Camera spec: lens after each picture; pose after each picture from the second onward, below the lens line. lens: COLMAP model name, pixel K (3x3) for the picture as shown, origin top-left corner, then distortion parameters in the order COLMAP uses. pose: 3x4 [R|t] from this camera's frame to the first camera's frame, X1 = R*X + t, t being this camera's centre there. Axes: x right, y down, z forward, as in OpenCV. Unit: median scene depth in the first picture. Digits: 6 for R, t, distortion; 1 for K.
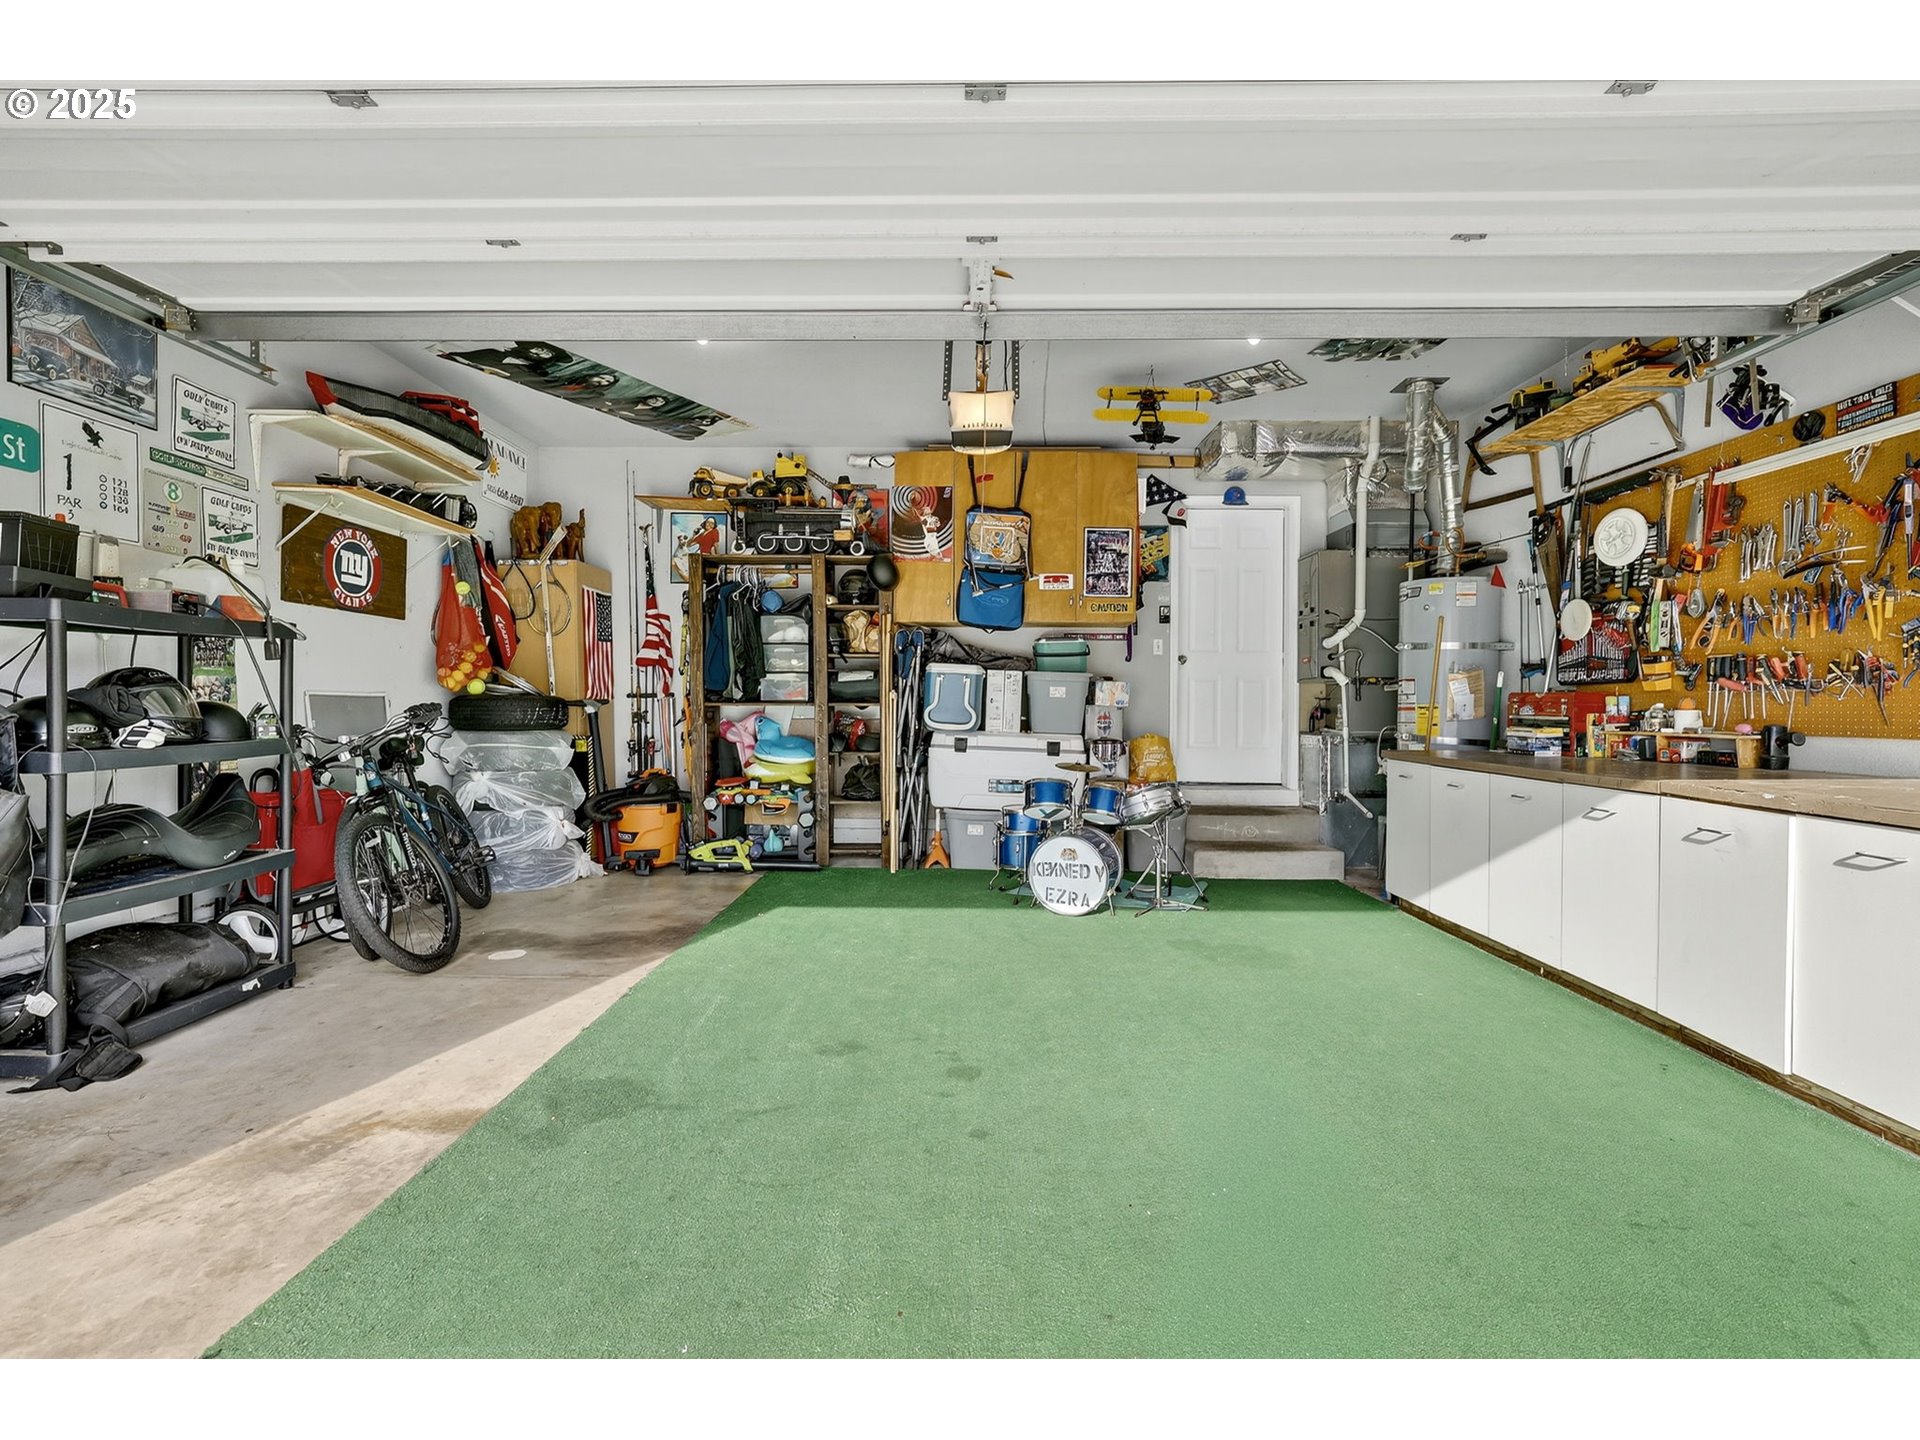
lens RADIAL K [[863.9, 0, 950.6], [0, 863.9, 716.3], [0, 0, 1]] dist [-0.010109, 0.002090]
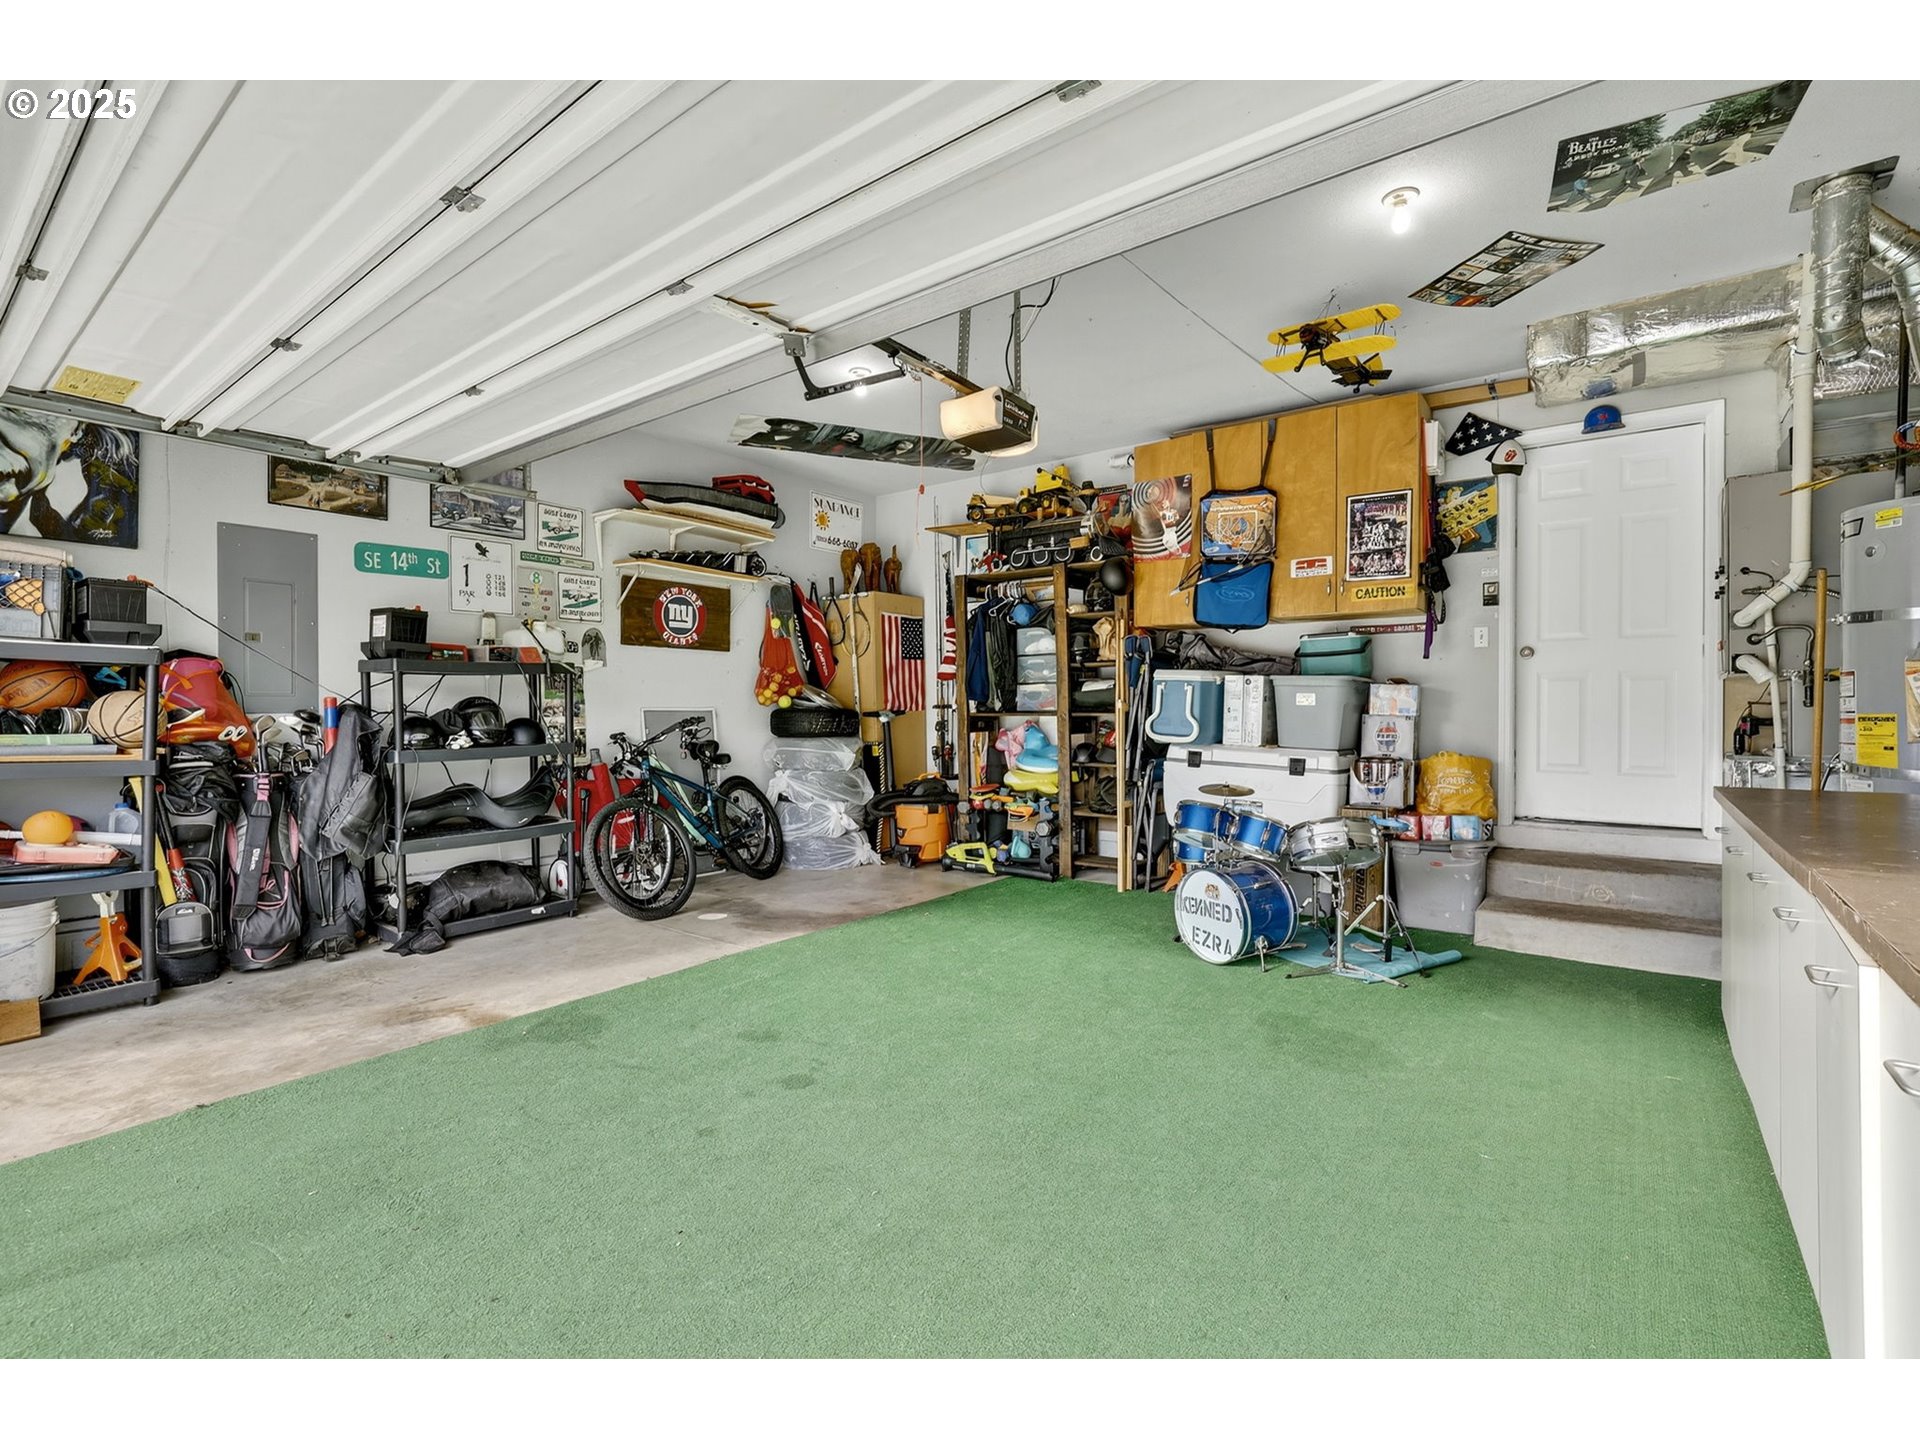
lens RADIAL K [[863.9, 0, 955.2], [0, 863.9, 717.8], [0, 0, 1]] dist [-0.010109, 0.002090]
pose [[0.805951, -0.000362, -0.591982, 0.352424], [-0.000711, 0.999998, -0.001580, -0.008678], [0.591982, 0.001695, 0.805950, 0.128016]]
